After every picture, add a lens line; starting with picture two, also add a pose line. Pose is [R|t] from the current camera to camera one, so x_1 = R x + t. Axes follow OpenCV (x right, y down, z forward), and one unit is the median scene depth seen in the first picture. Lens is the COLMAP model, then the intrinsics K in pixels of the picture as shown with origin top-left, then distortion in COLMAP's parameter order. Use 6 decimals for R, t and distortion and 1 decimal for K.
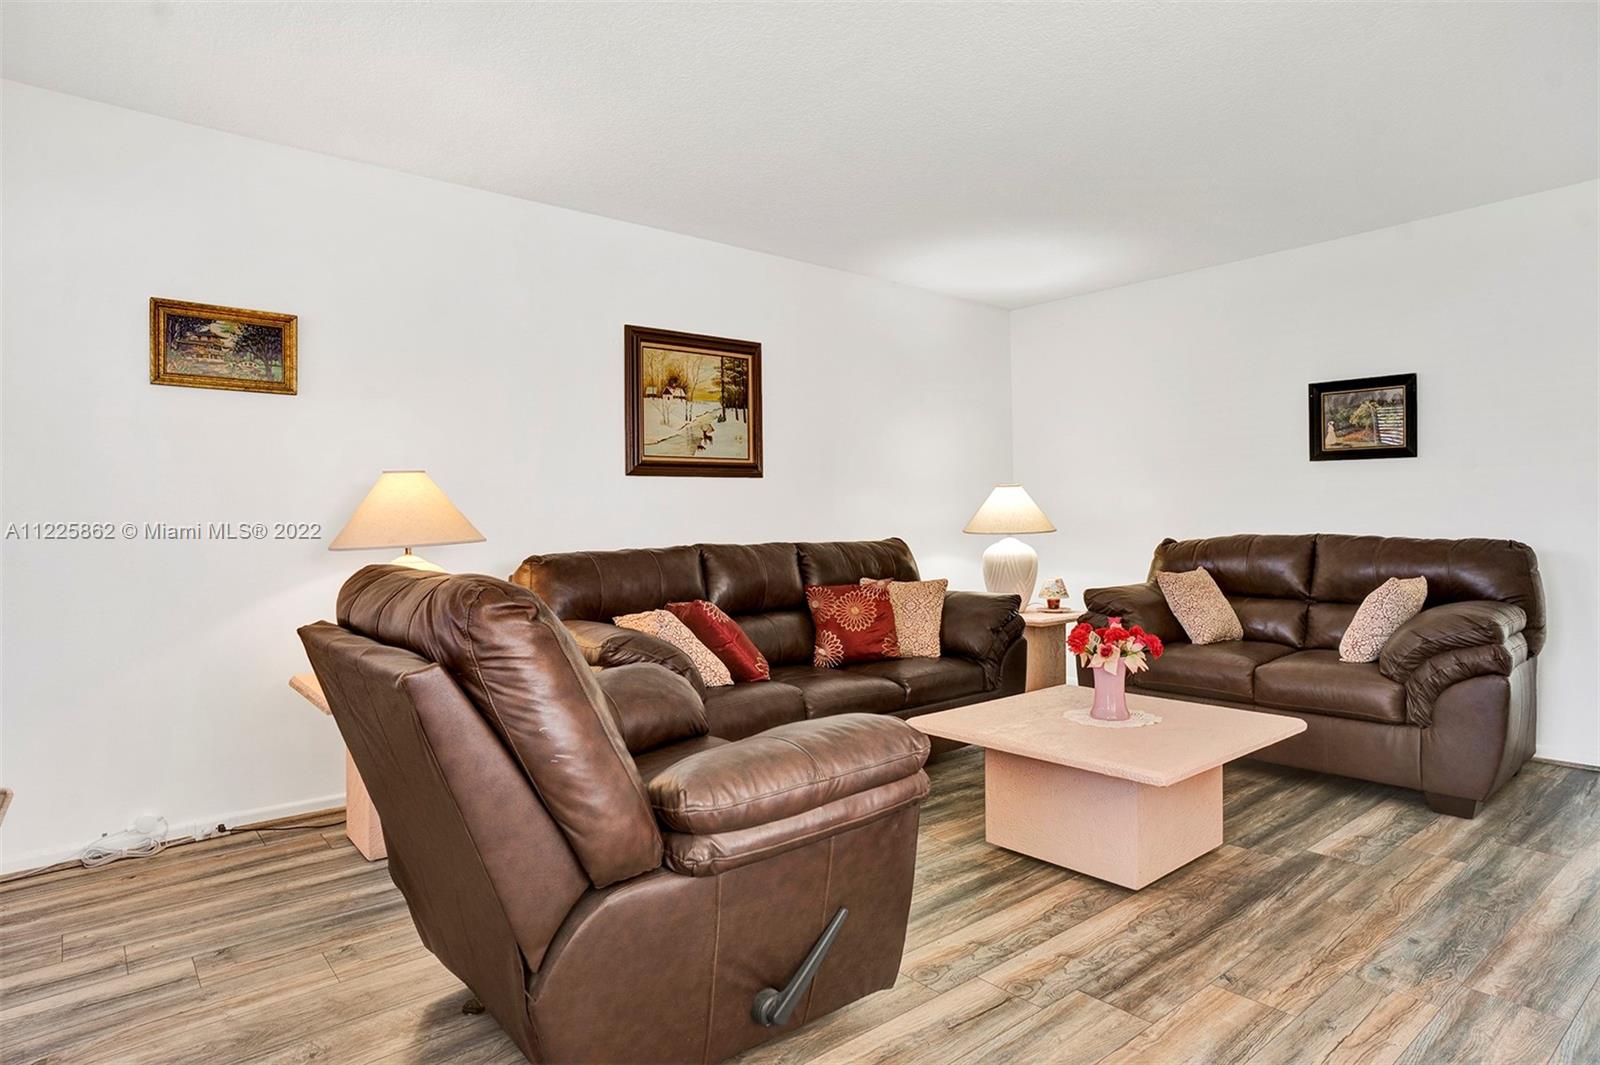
lens RADIAL K [[926.0, 0, 805.8], [0, 926.0, 520.8], [0, 0, 1]] dist [-0.040265, 0.036250]
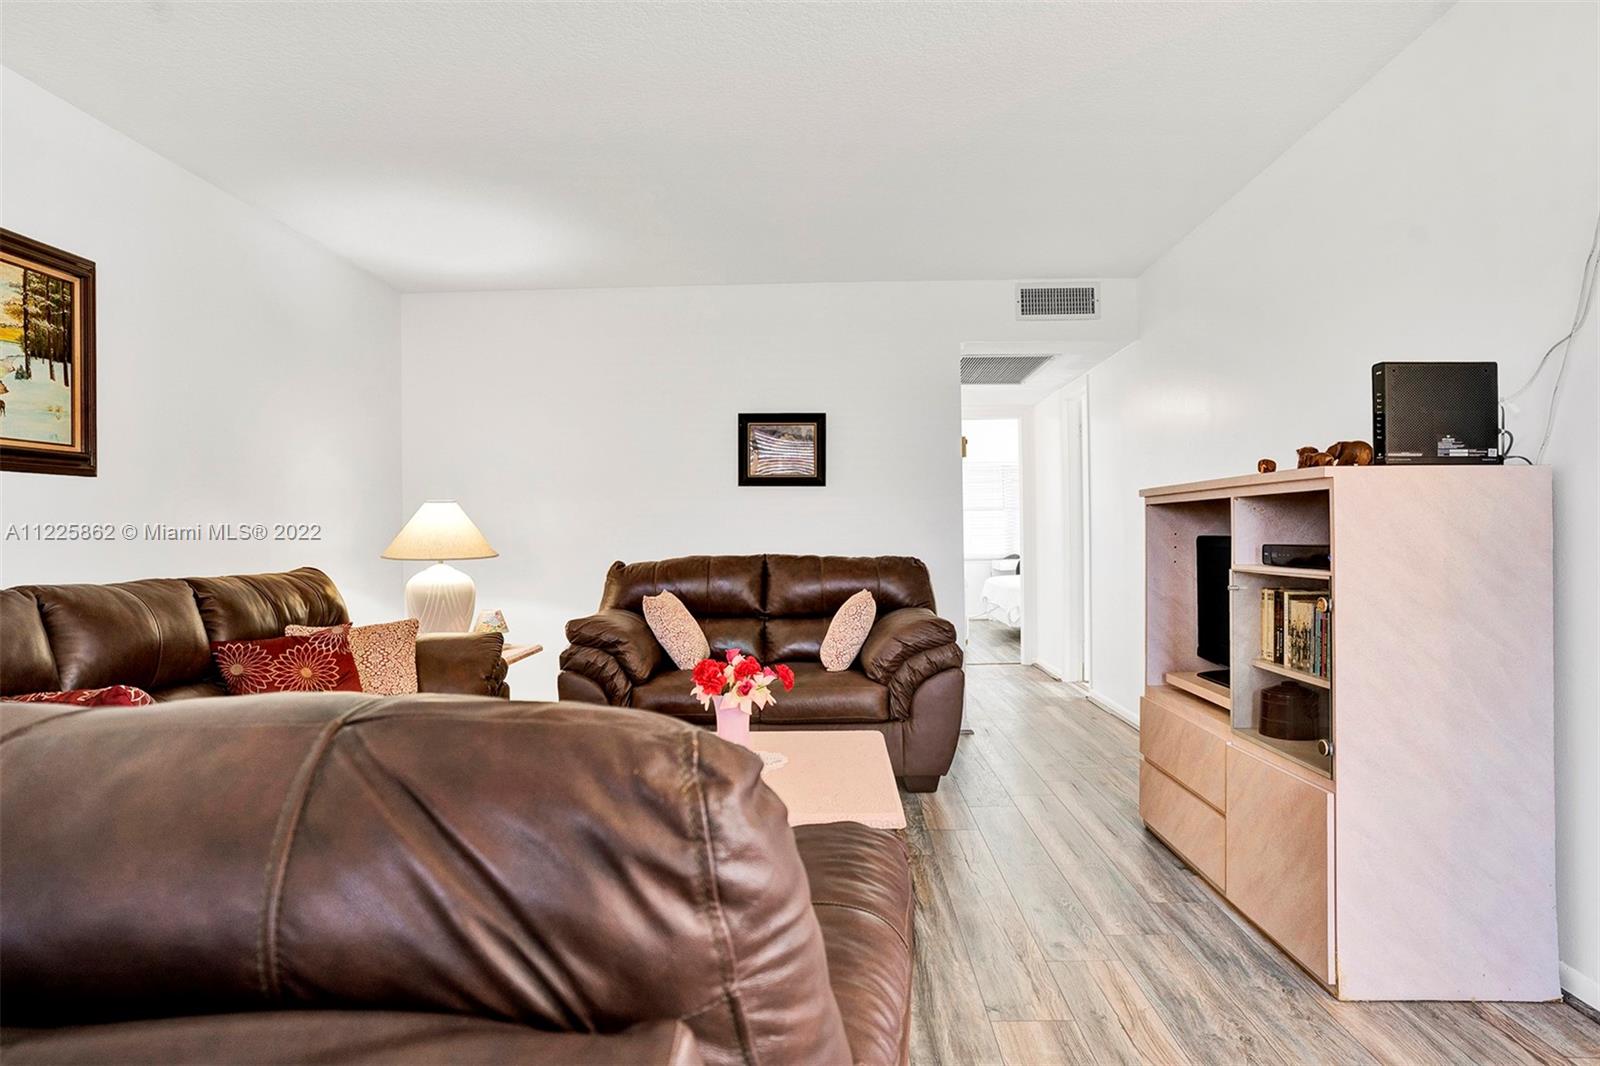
lens RADIAL K [[905.9, 0, 817.6], [0, 905.9, 531.5], [0, 0, 1]] dist [-0.050386, 0.032994]
pose [[0.659880, 0.005237, 0.751353, -0.192891], [0.006989, 0.999890, -0.013108, 0.001906], [-0.751339, 0.013901, 0.659770, 0.257756]]
